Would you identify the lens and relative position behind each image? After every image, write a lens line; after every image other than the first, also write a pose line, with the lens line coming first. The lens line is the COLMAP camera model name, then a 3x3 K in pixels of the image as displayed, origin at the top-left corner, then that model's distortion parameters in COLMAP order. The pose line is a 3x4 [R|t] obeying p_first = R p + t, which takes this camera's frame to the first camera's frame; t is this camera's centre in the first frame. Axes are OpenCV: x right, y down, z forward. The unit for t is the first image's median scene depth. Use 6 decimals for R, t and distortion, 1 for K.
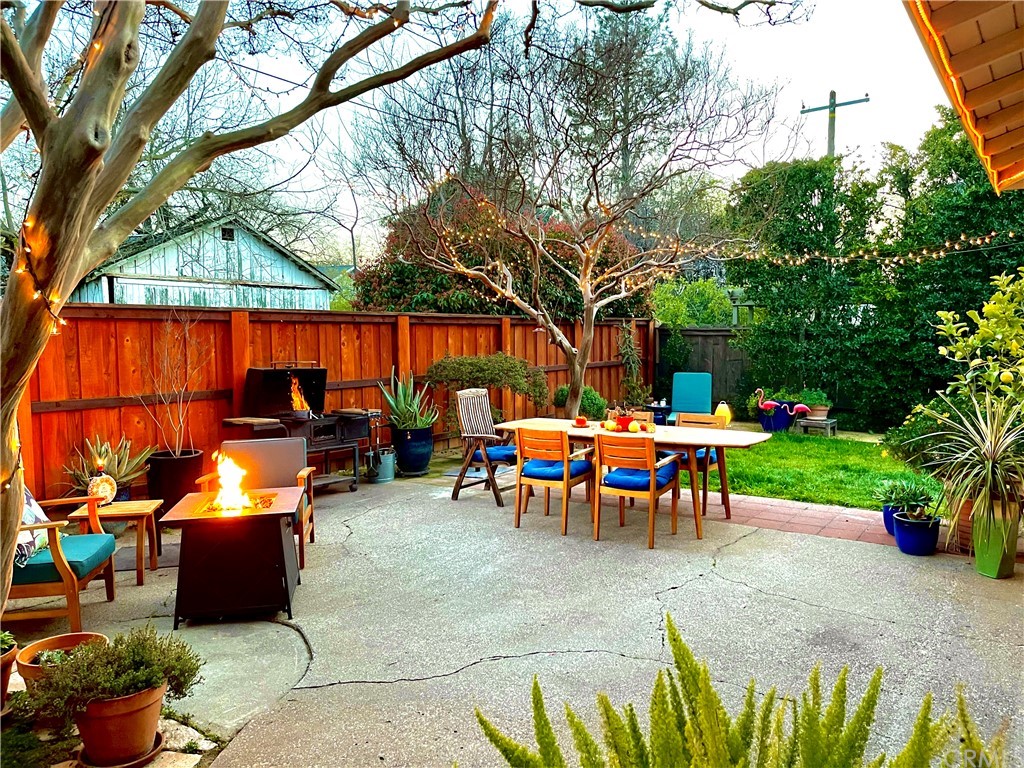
lens RADIAL K [[770.0, 0, 512.0], [0, 770.0, 384.0], [0, 0, 1]] dist [0.071123, -0.066791]
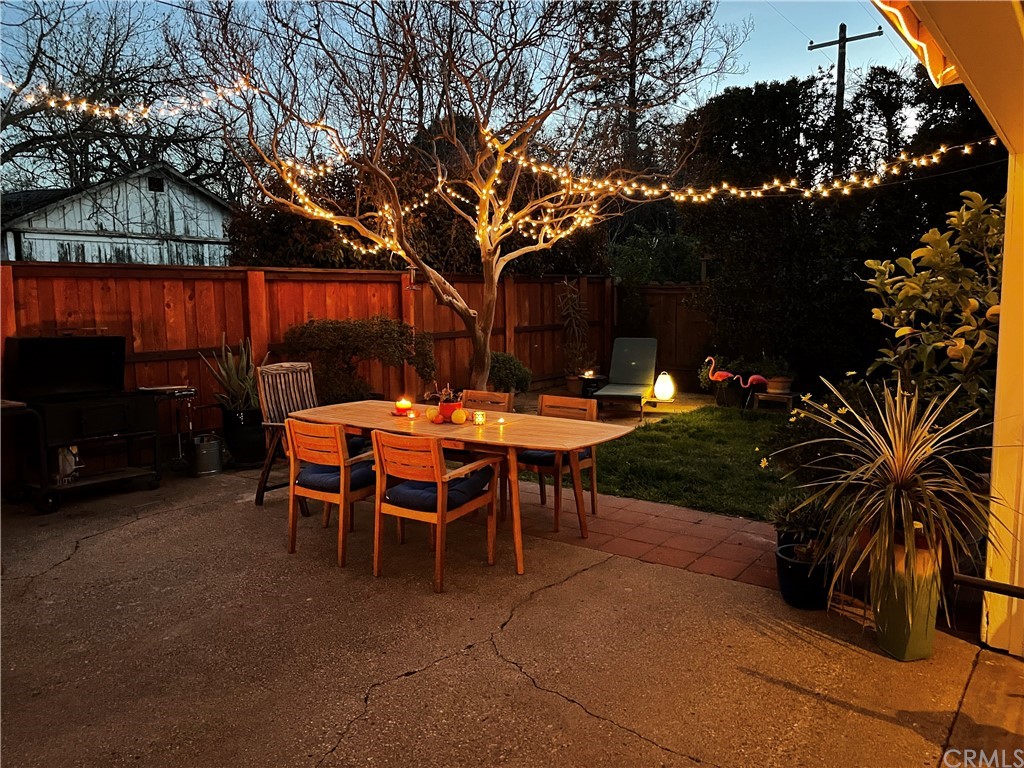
lens RADIAL K [[761.2, 0, 513.6], [0, 761.2, 374.8], [0, 0, 1]] dist [0.074747, -0.090484]
pose [[0.999188, 0.001531, -0.040252, 0.190396], [0.000135, 0.999144, 0.041363, -0.012493], [0.040281, -0.041335, 0.998333, 0.207800]]
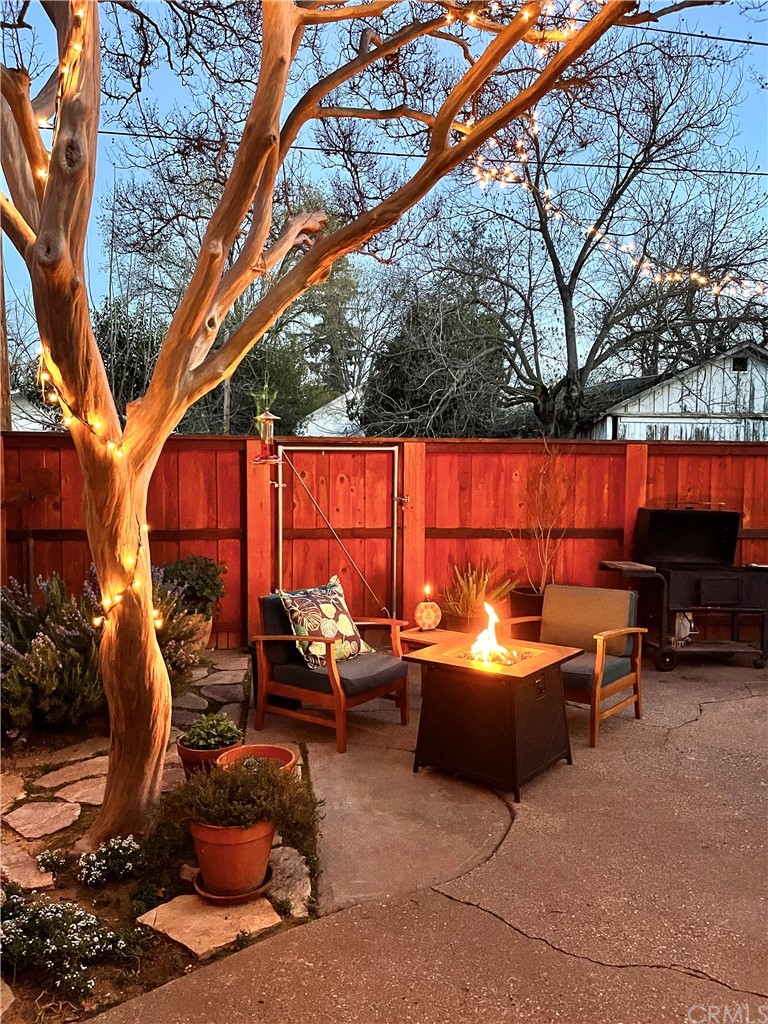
lens RADIAL K [[761.2, 0, 389.4], [0, 761.2, 520.0], [0, 0, 1]] dist [0.074747, -0.090484]
pose [[0.657559, 0.058683, -0.751114, 0.124770], [-0.061308, 0.997823, 0.024287, -0.008546], [0.750904, 0.030080, 0.659726, 0.178504]]
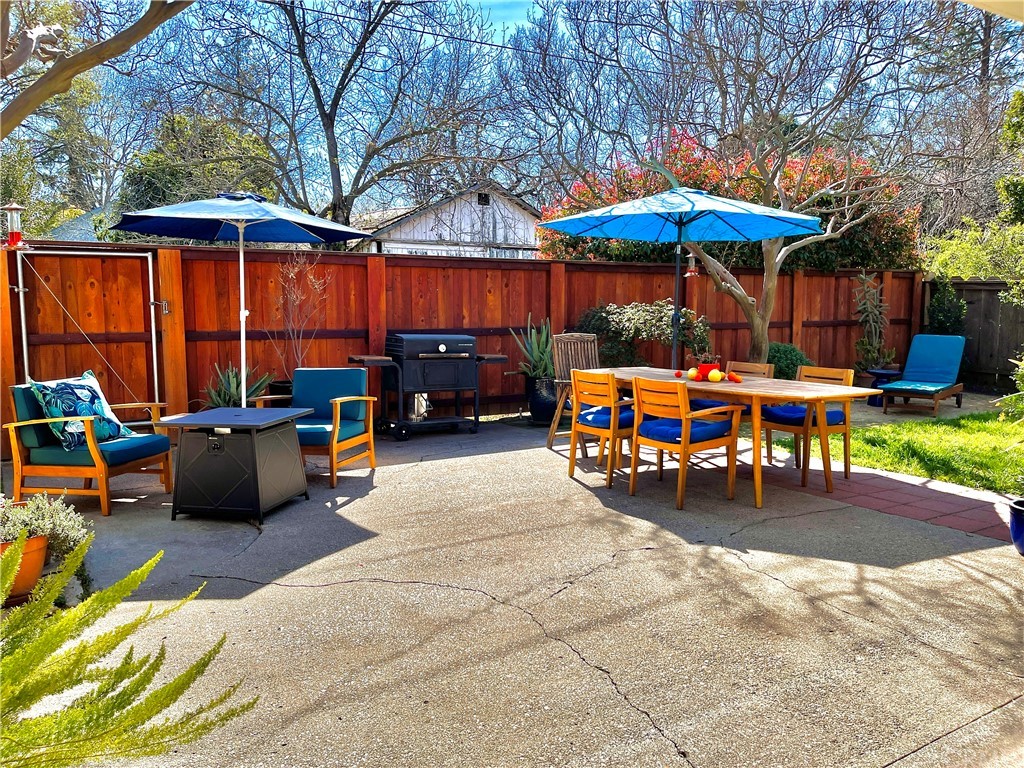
lens RADIAL K [[779.1, 0, 507.9], [0, 779.1, 387.3], [0, 0, 1]] dist [0.069144, -0.083074]
pose [[0.907727, 0.047974, -0.416811, 0.247227], [-0.032125, 0.998472, 0.044961, 0.028868], [0.418331, -0.027422, 0.907881, 0.085757]]
